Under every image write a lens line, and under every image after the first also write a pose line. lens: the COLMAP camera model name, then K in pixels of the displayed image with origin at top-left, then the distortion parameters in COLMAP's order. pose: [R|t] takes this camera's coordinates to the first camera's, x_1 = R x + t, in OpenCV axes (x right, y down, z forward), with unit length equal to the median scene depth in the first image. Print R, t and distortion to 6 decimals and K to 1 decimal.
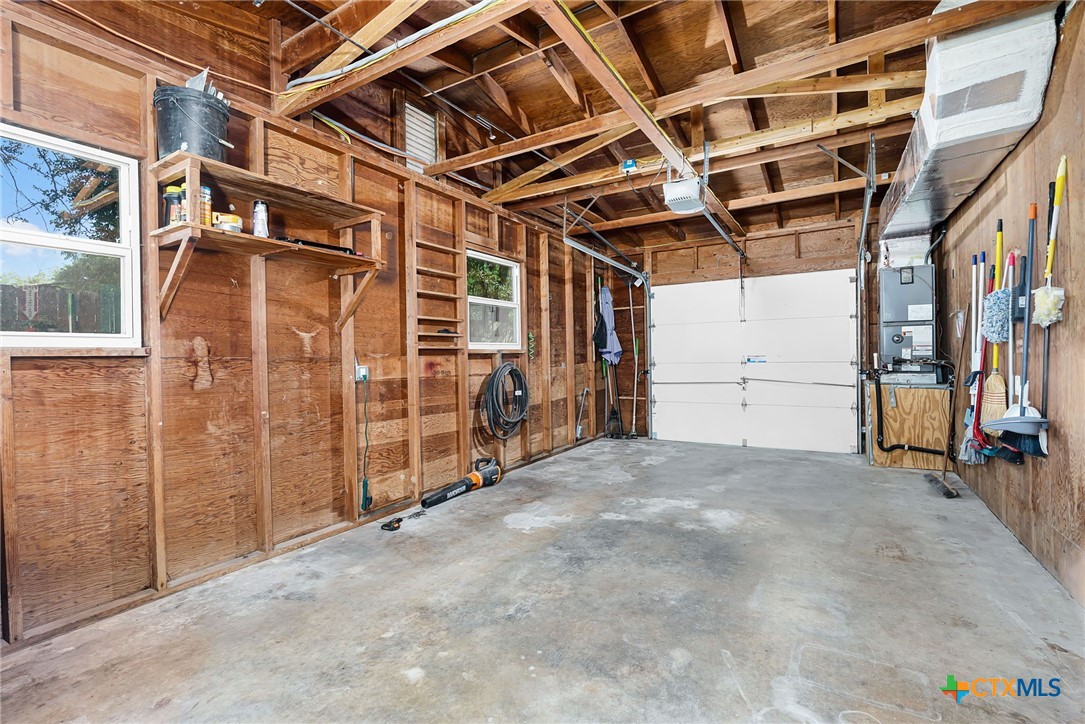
lens RADIAL K [[491.6, 0, 549.1], [0, 491.6, 358.2], [0, 0, 1]] dist [-0.009787, 0.000671]
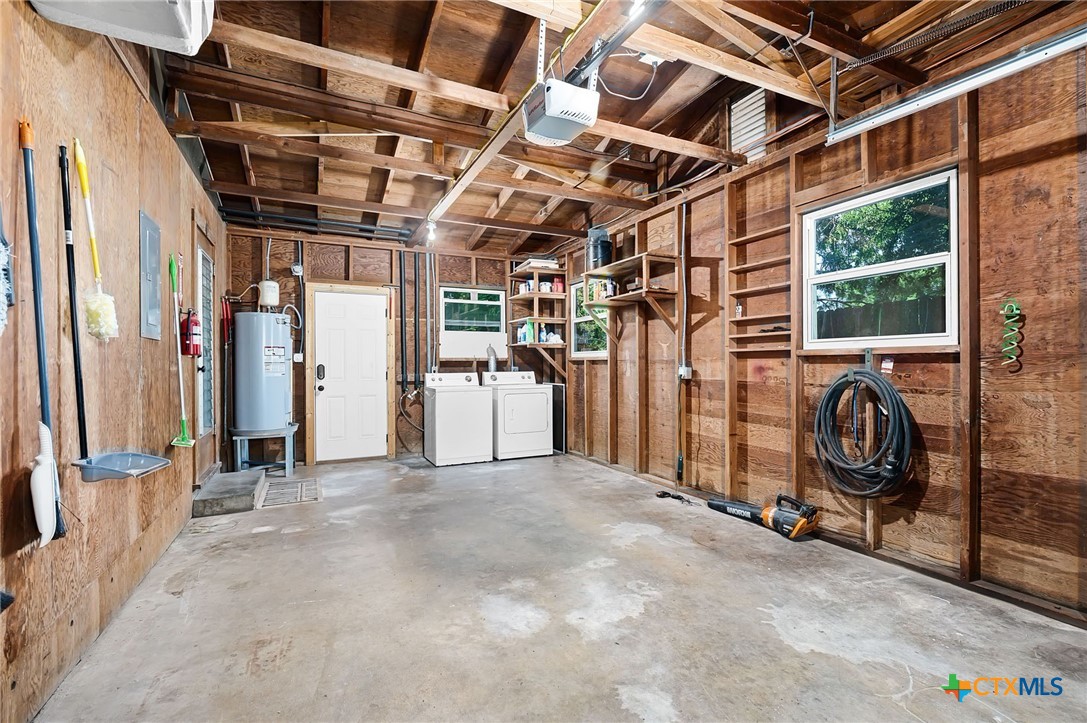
lens RADIAL K [[486.9, 0, 543.5], [0, 486.9, 361.5], [0, 0, 1]] dist [-0.000417, 0.000234]
pose [[-0.555936, 0.018325, -0.831023, 0.823340], [0.015538, 0.999811, 0.011652, -0.018563], [0.831080, -0.006434, -0.556116, 1.339448]]
